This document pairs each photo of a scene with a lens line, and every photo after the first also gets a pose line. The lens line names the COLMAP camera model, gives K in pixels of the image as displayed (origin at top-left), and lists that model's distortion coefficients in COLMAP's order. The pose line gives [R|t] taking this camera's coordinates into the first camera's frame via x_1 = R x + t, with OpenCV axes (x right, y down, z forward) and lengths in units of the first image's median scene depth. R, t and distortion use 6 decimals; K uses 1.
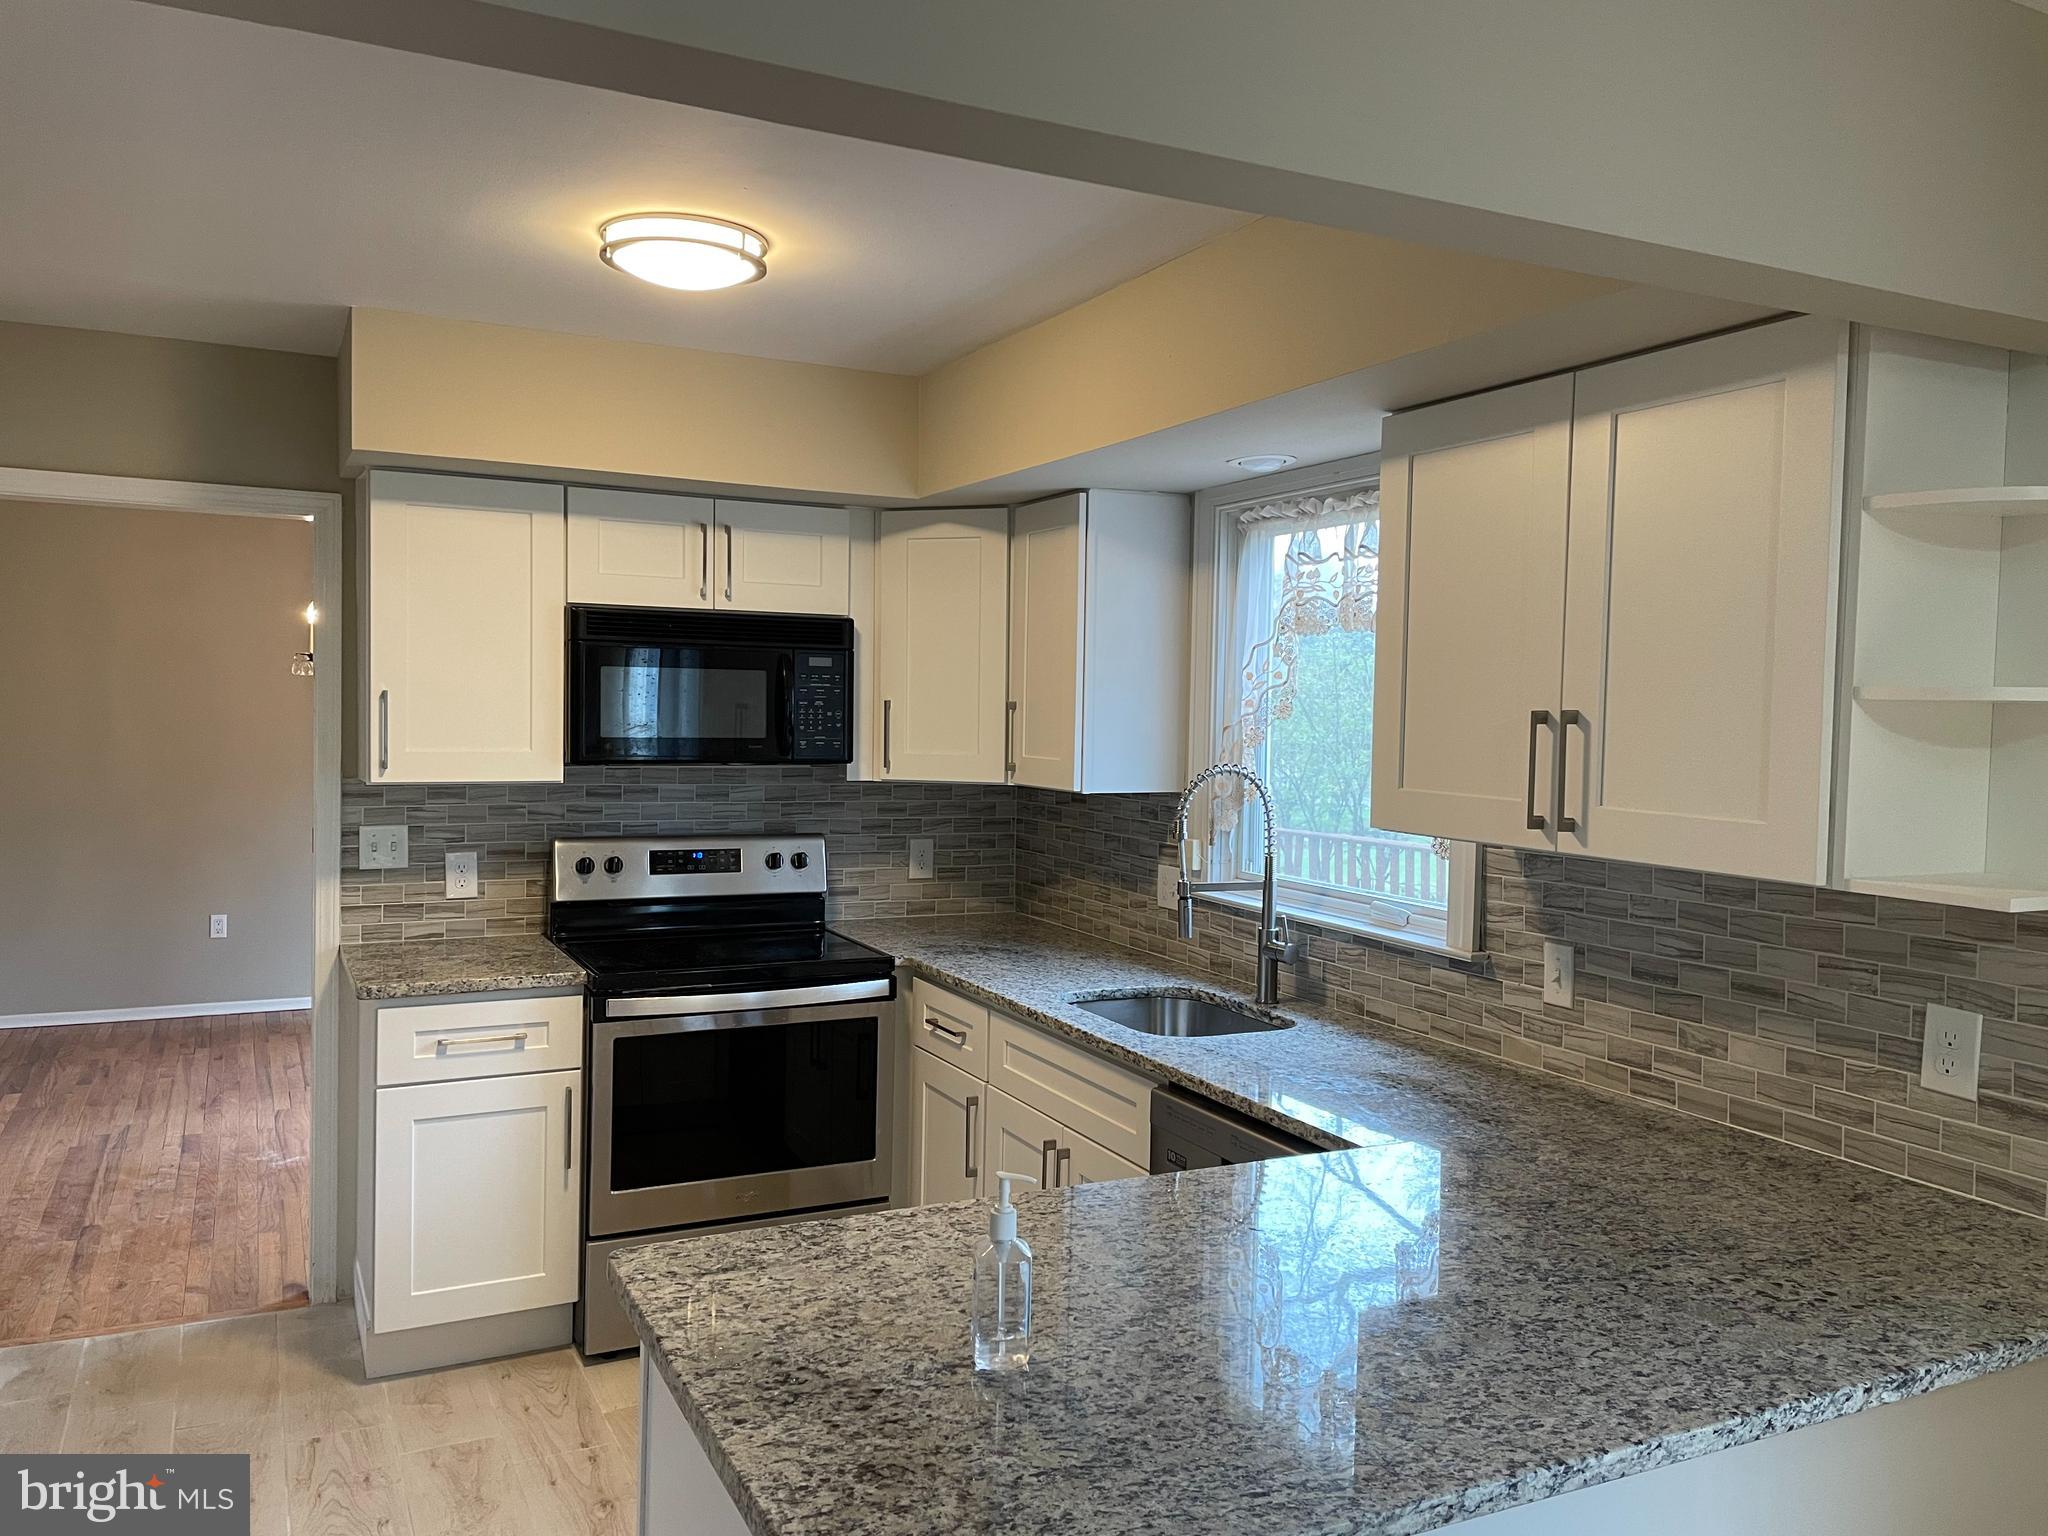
lens RADIAL K [[1560.2, 0, 1019.9], [0, 1560.2, 757.3], [0, 0, 1]] dist [0.101504, -0.132990]
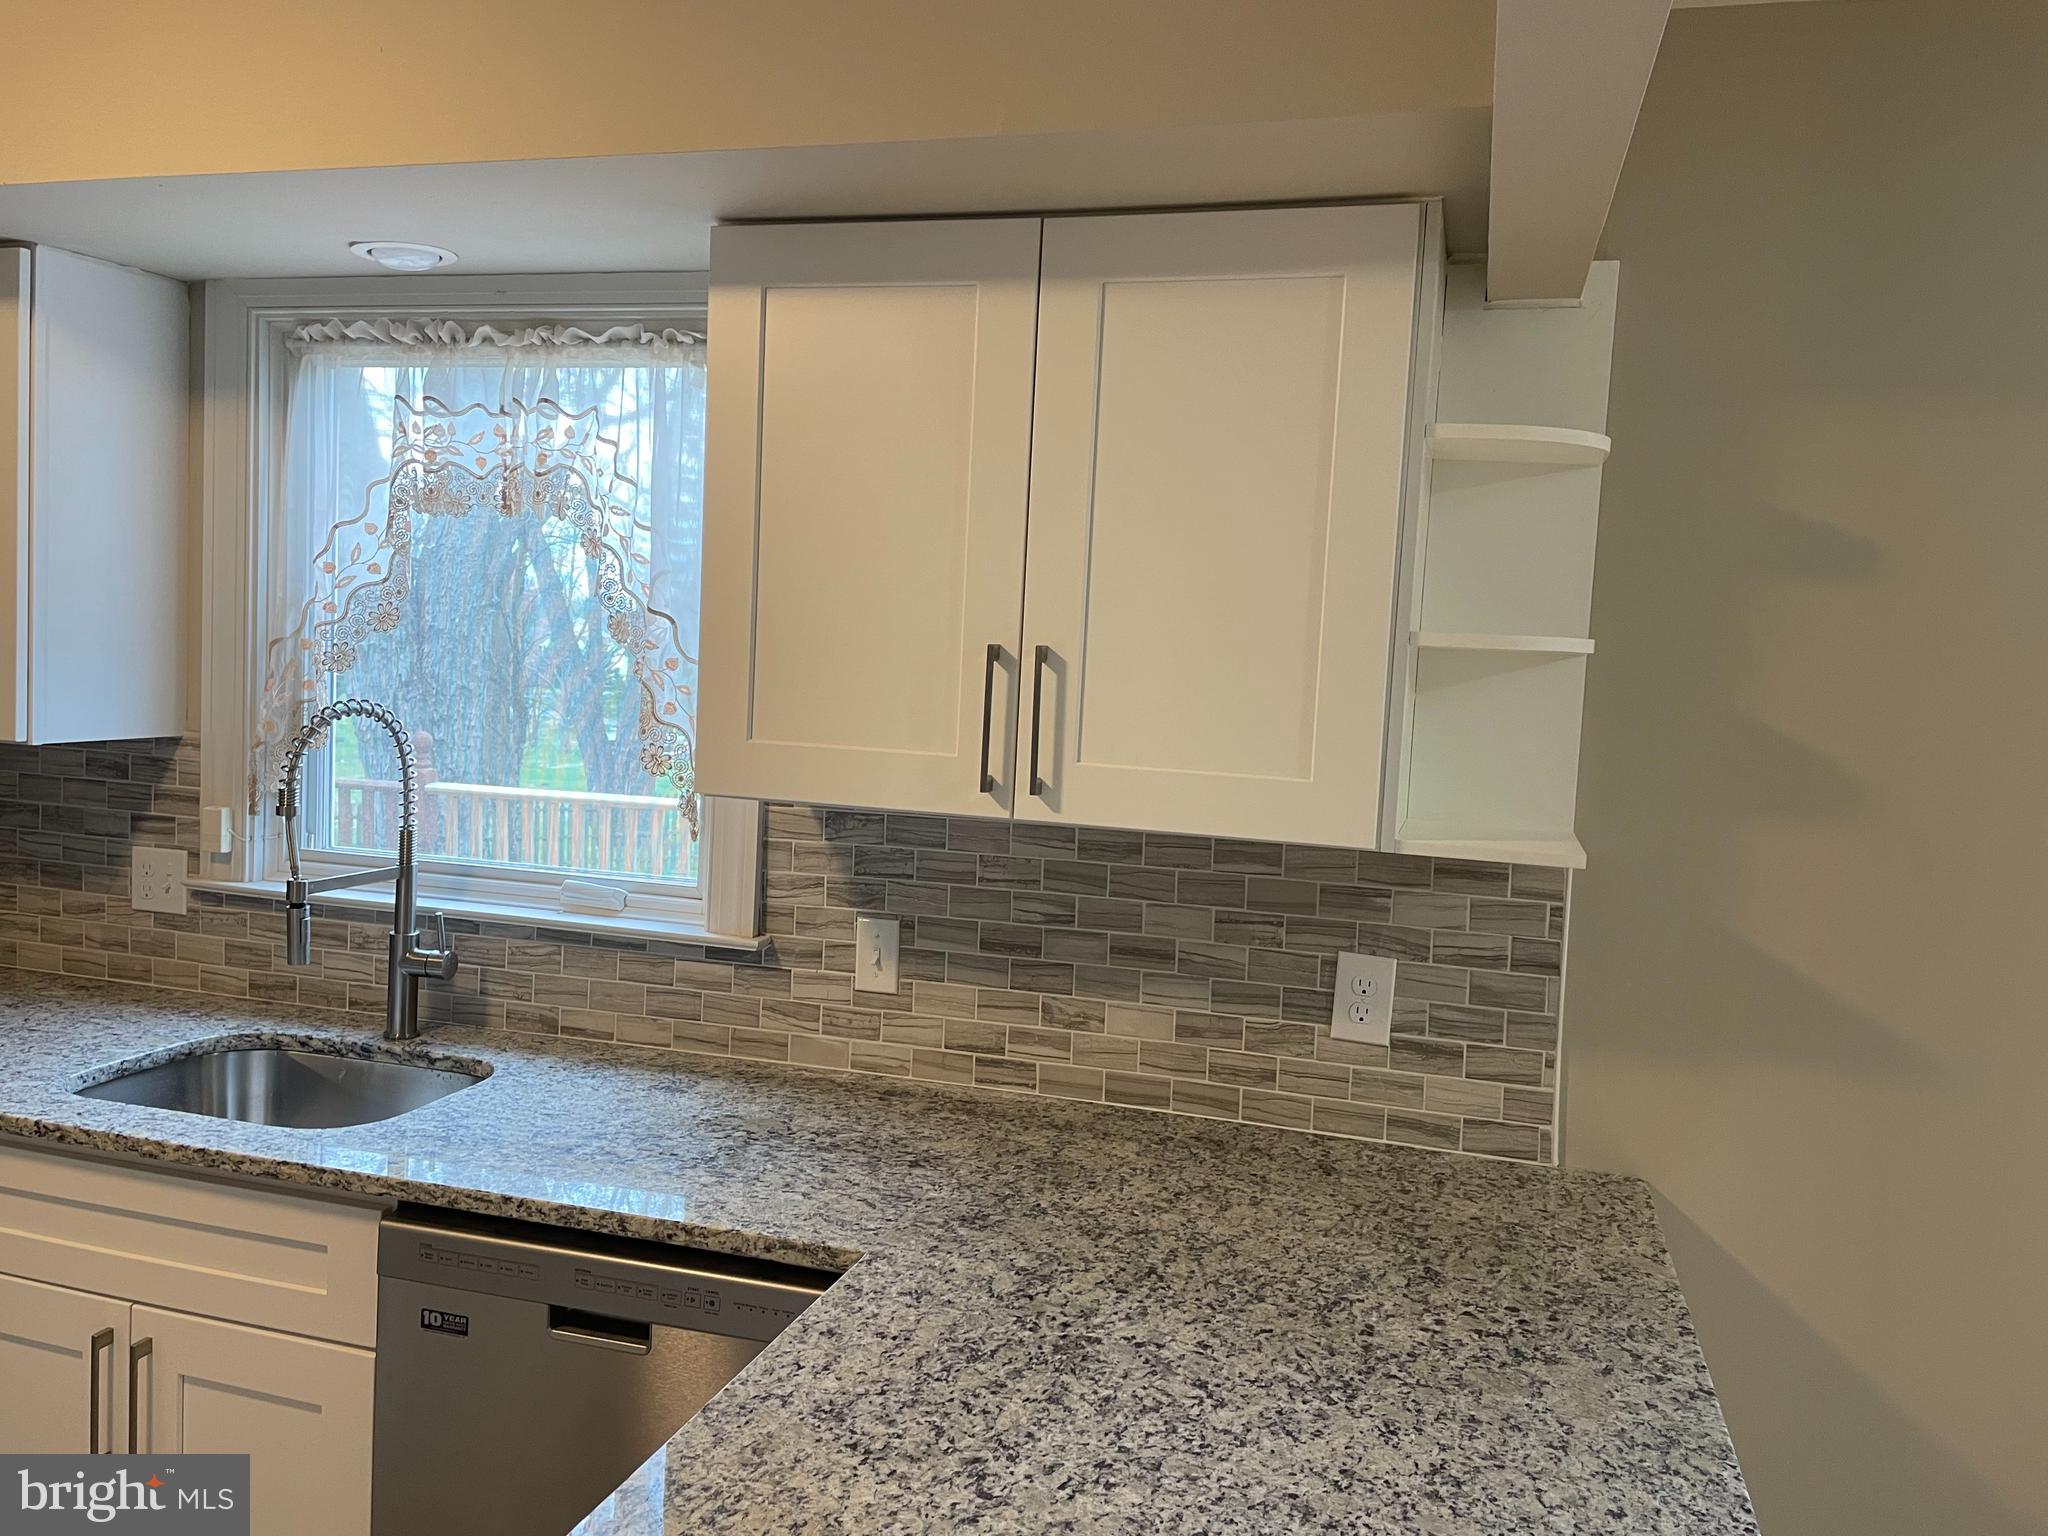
lens RADIAL K [[1553.5, 0, 1030.4], [0, 1553.5, 744.0], [0, 0, 1]] dist [0.099902, -0.127315]
pose [[0.673603, -0.033881, 0.738316, -0.173553], [-0.008549, 0.998525, 0.053621, -0.015474], [-0.739043, -0.042431, 0.672320, 0.326937]]
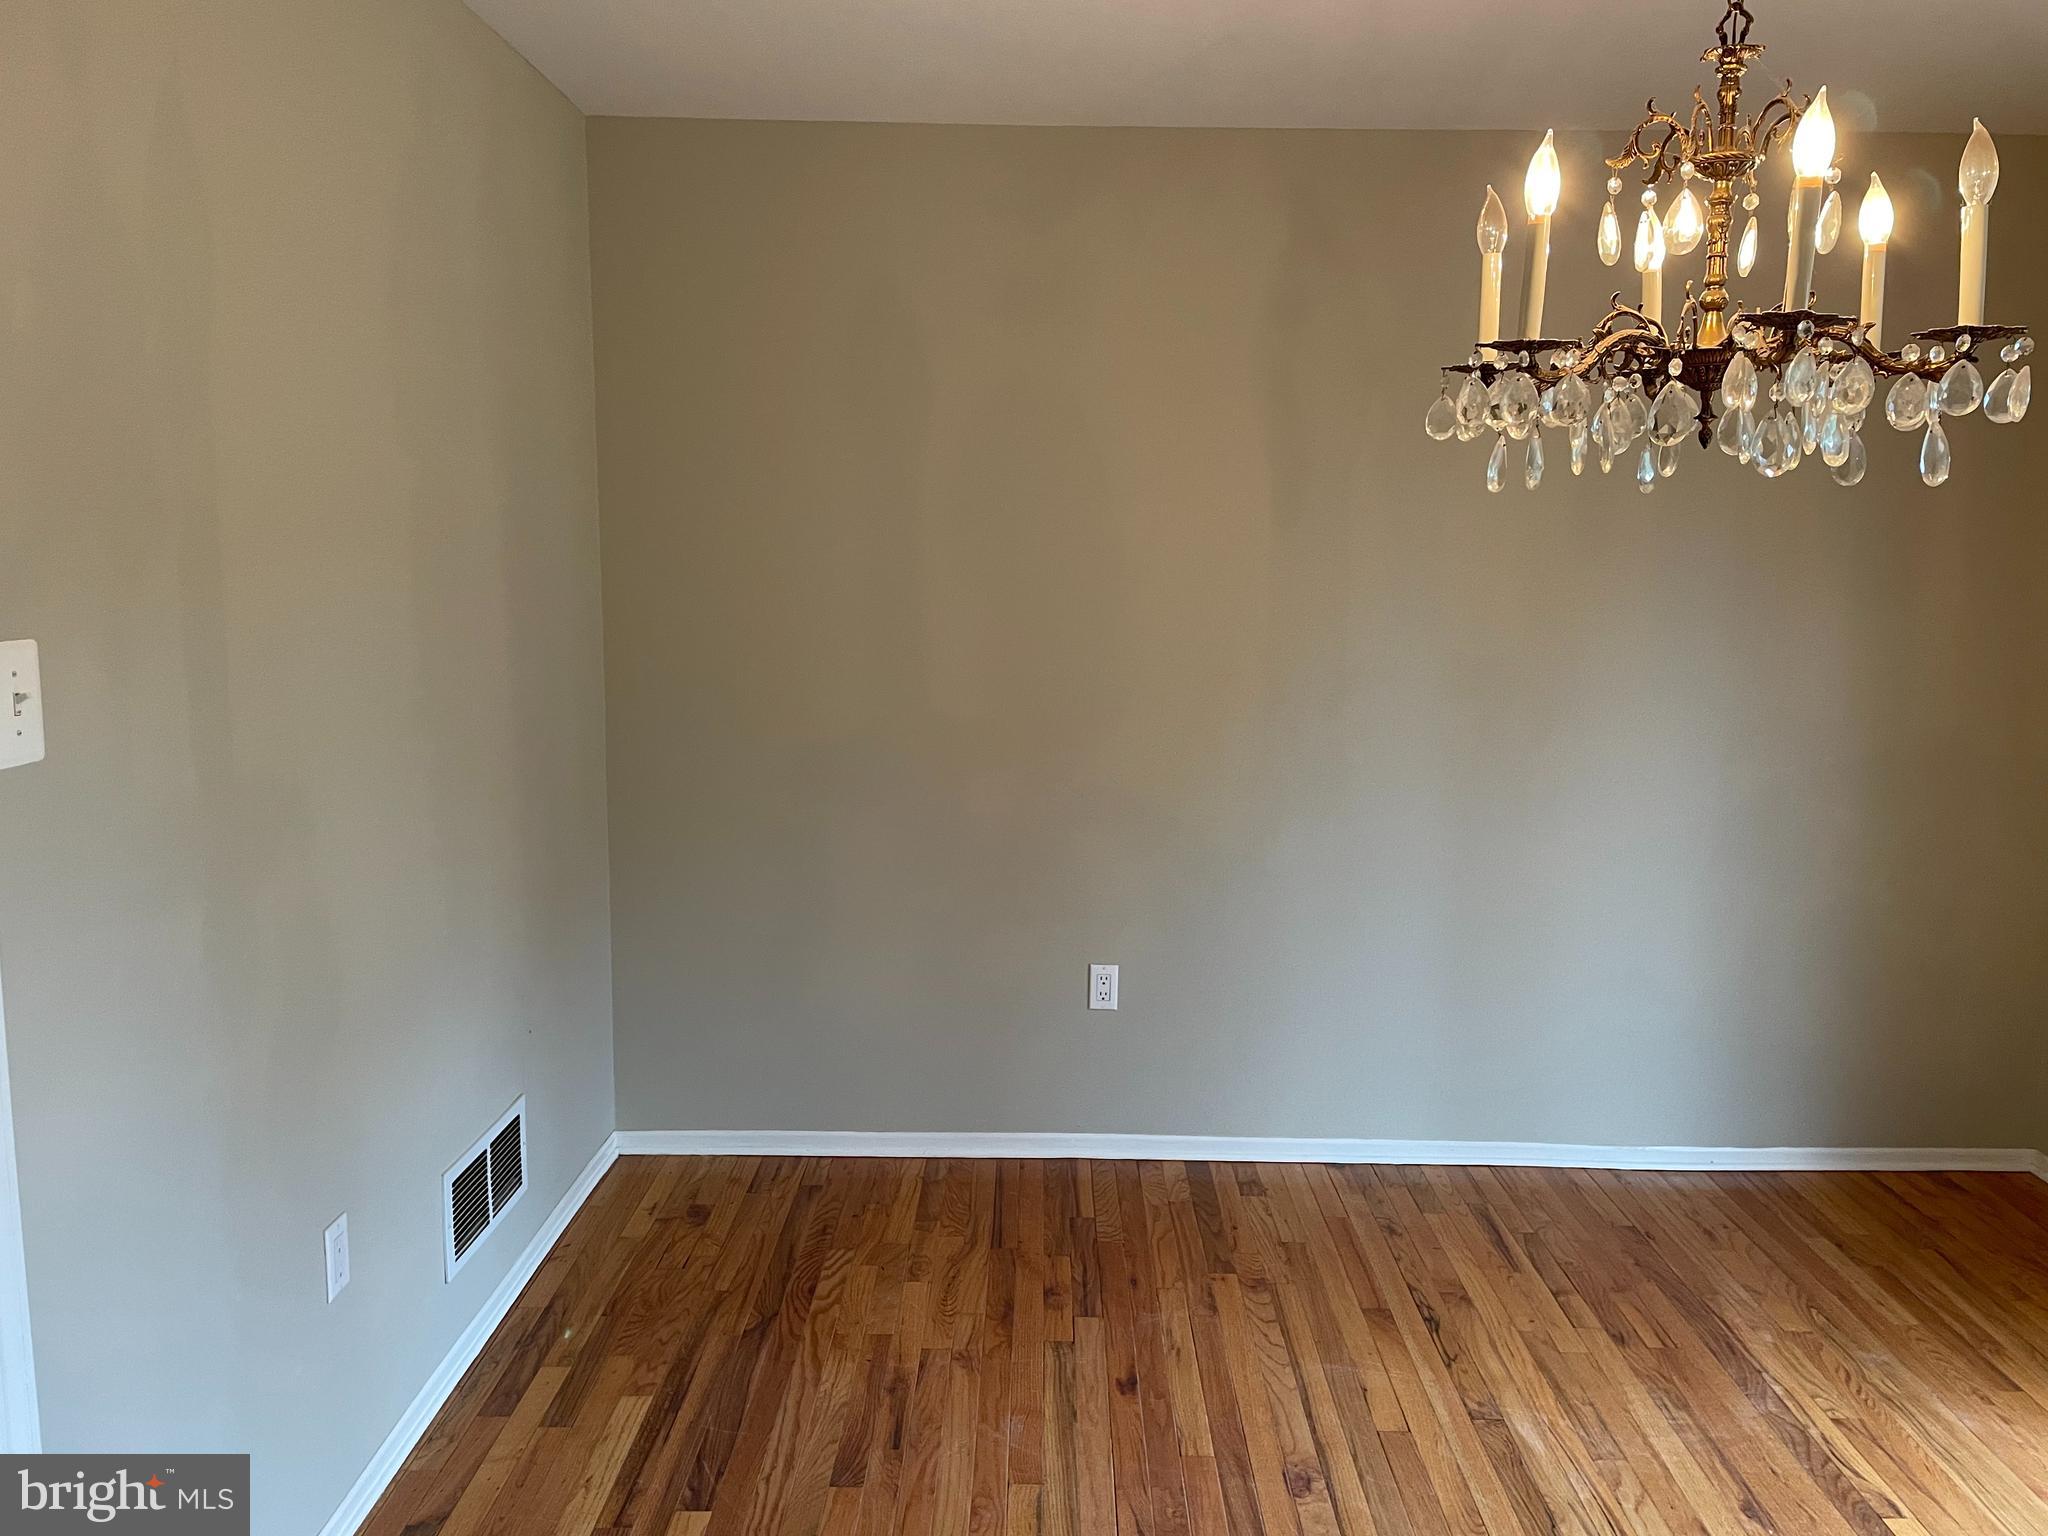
lens RADIAL K [[1553.5, 0, 1030.4], [0, 1553.5, 744.0], [0, 0, 1]] dist [0.099902, -0.127315]
pose [[0.891202, 0.049284, -0.450921, -0.665617], [-0.005139, 0.995113, 0.098605, -0.042810], [0.453577, -0.085559, 0.887101, 1.209994]]
